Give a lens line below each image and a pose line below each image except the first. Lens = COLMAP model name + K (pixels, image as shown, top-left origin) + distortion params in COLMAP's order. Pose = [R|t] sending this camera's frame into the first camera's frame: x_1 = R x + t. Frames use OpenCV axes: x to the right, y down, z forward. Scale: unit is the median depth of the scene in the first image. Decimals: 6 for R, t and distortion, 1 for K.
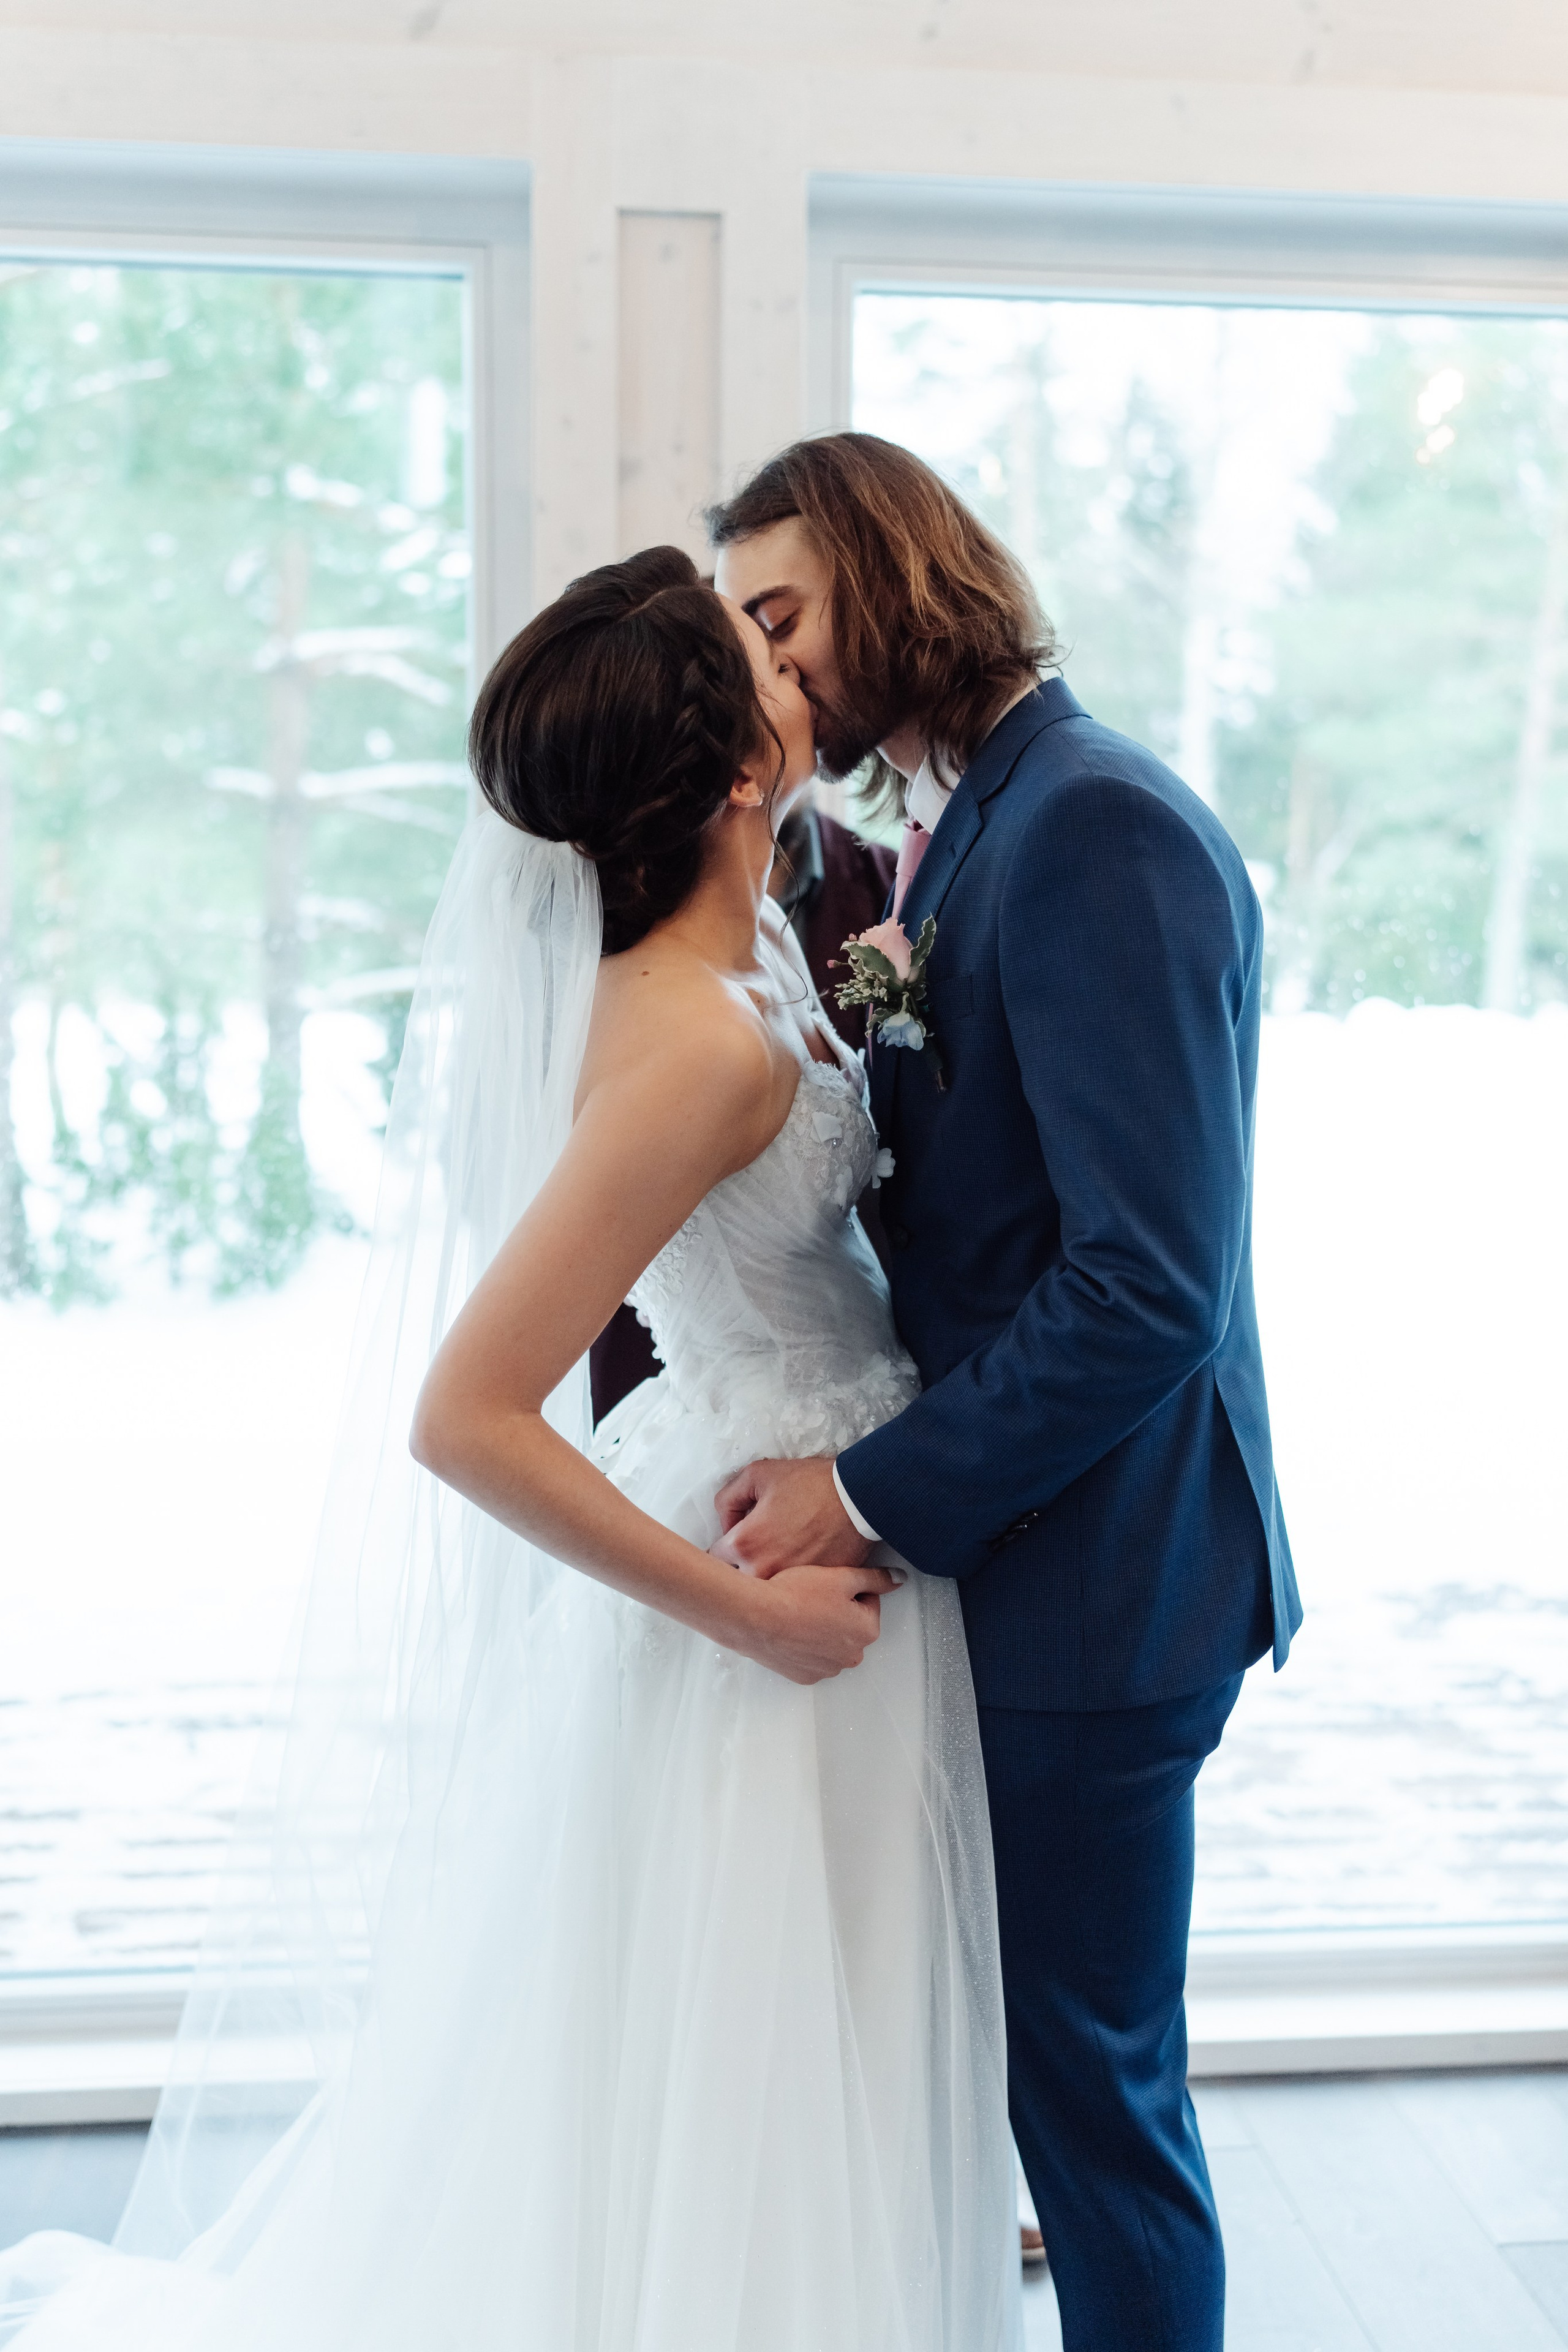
lens RADIAL K [[2406.8, 0, 780.7], [0, 2406.8, 1182.9], [0, 0, 1]] dist [-0.008312, 0.000000]
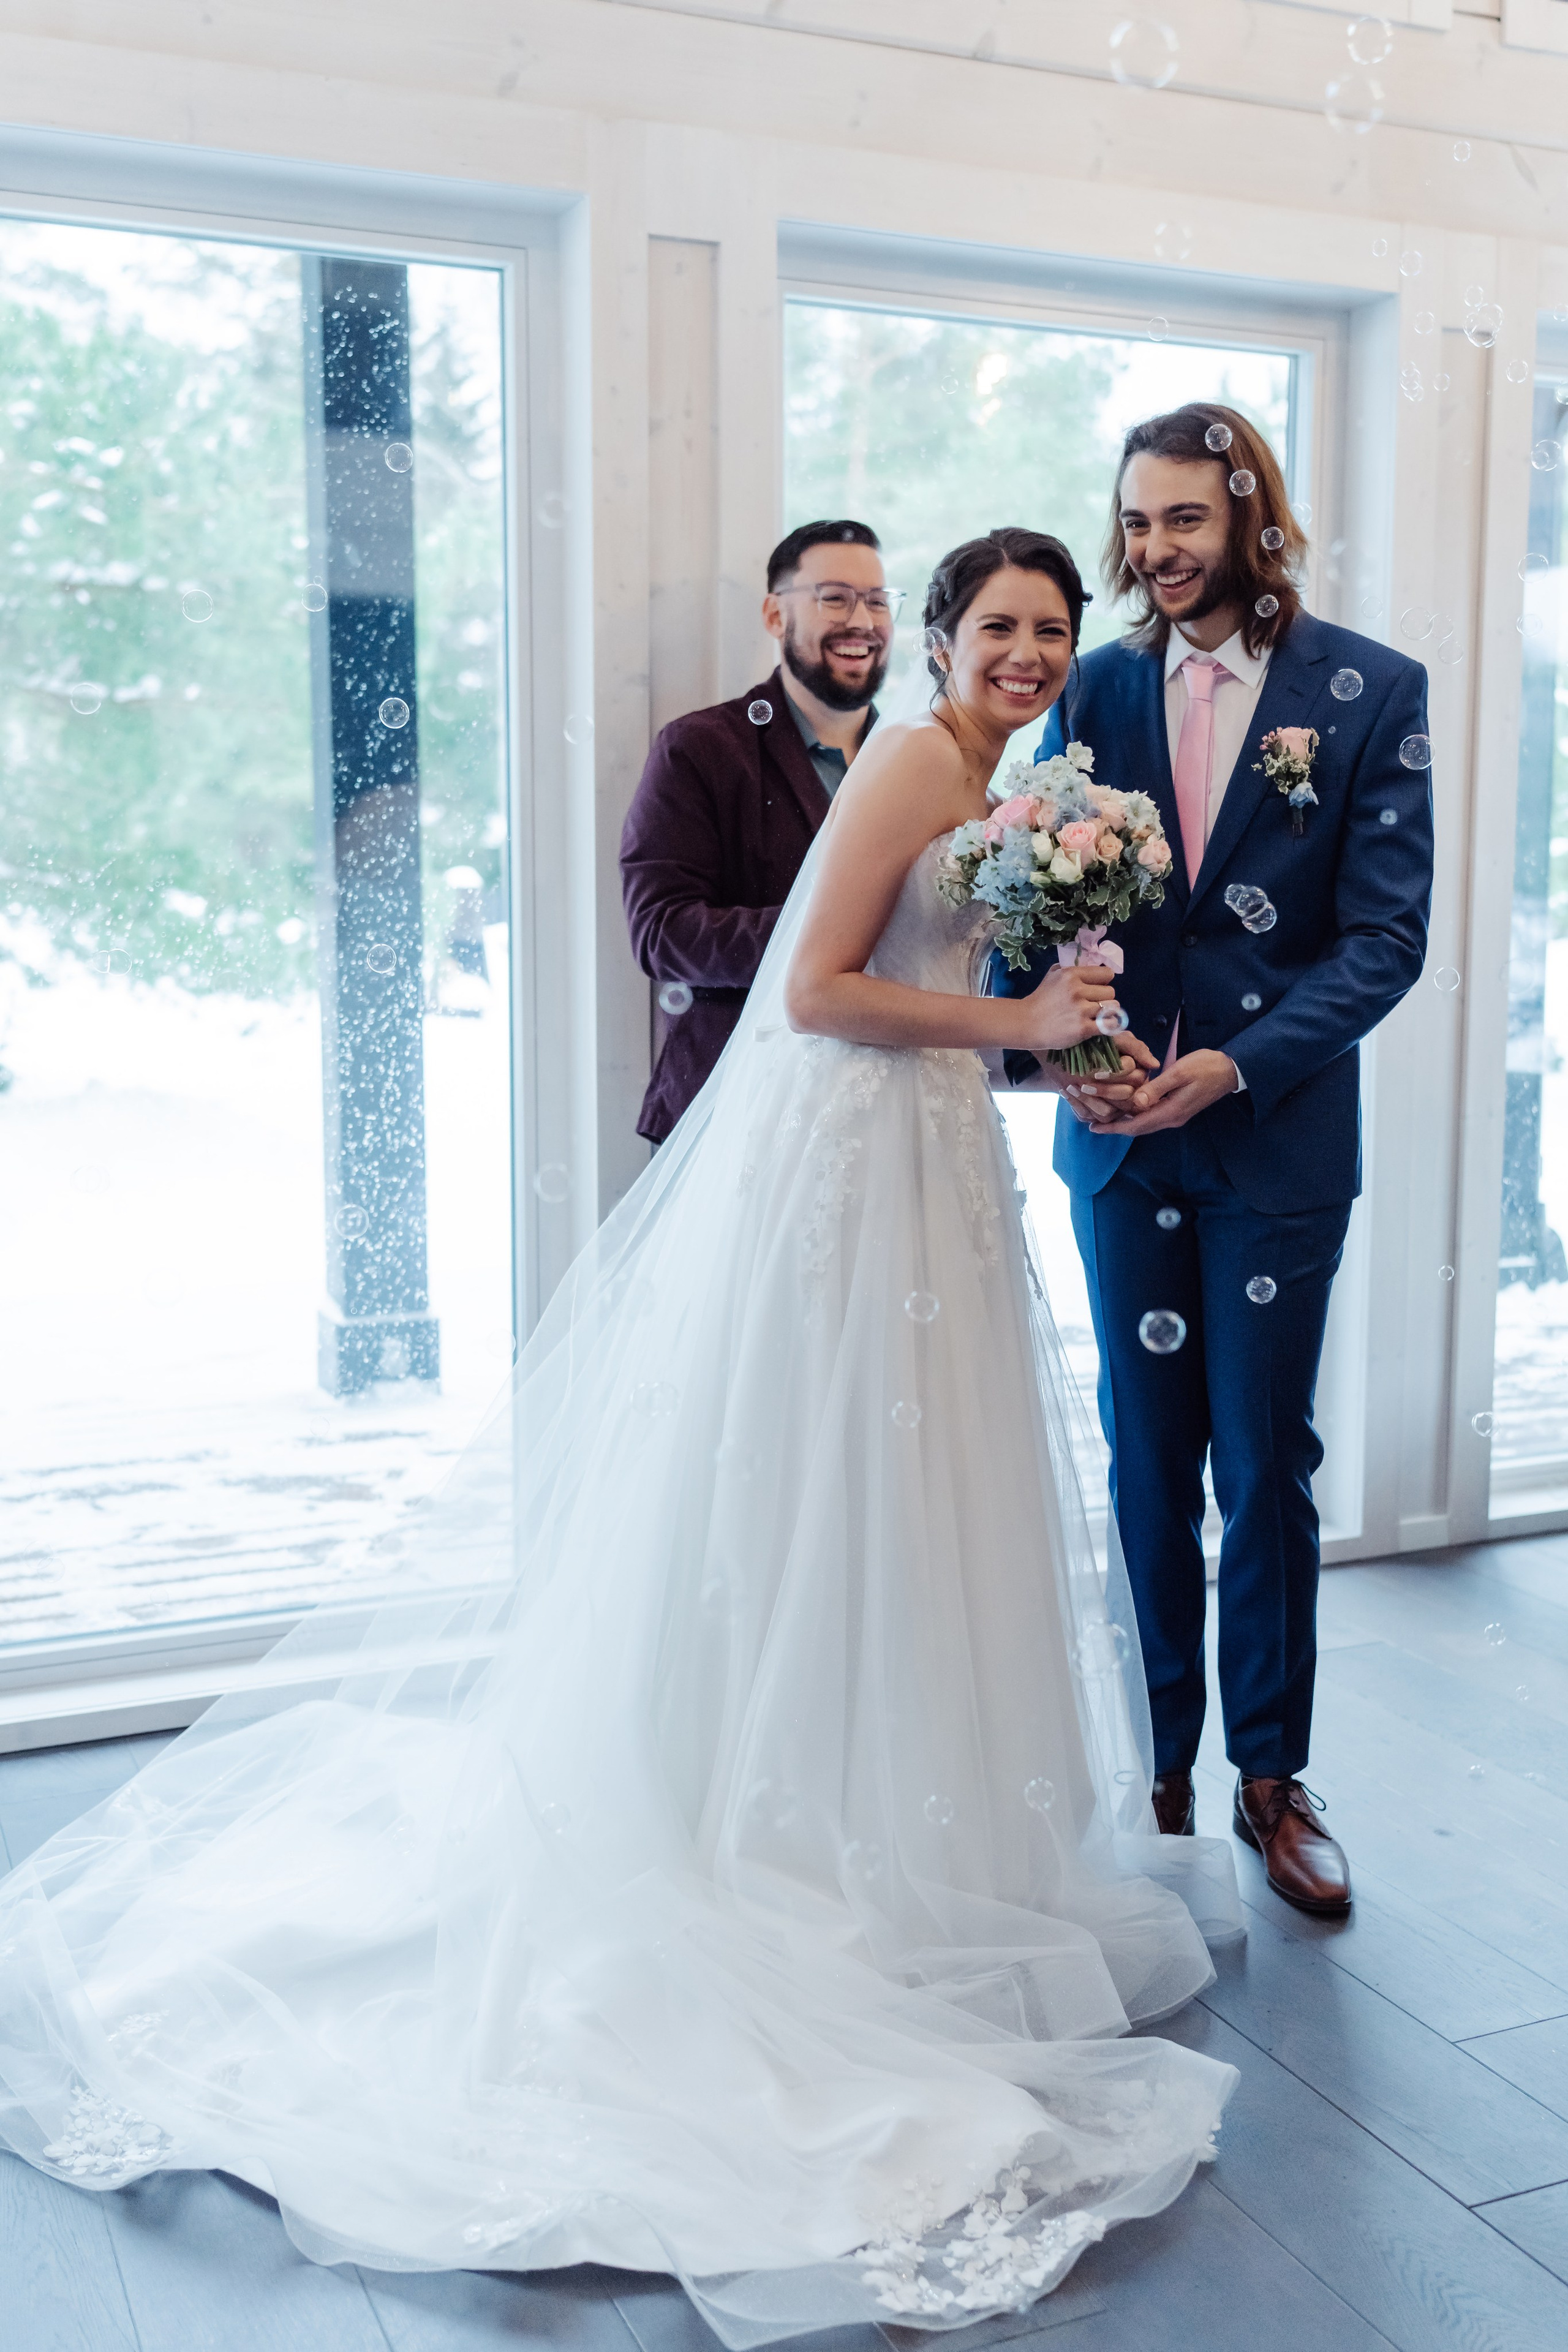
lens RADIAL K [[2406.8, 0, 773.4], [0, 2406.8, 1136.6], [0, 0, 1]] dist [-0.008312, 0.000000]
pose [[0.952298, -0.041607, 0.302320, -0.428041], [0.042404, 0.999093, 0.003929, 0.099789], [-0.302209, 0.009078, 0.953198, -0.306233]]
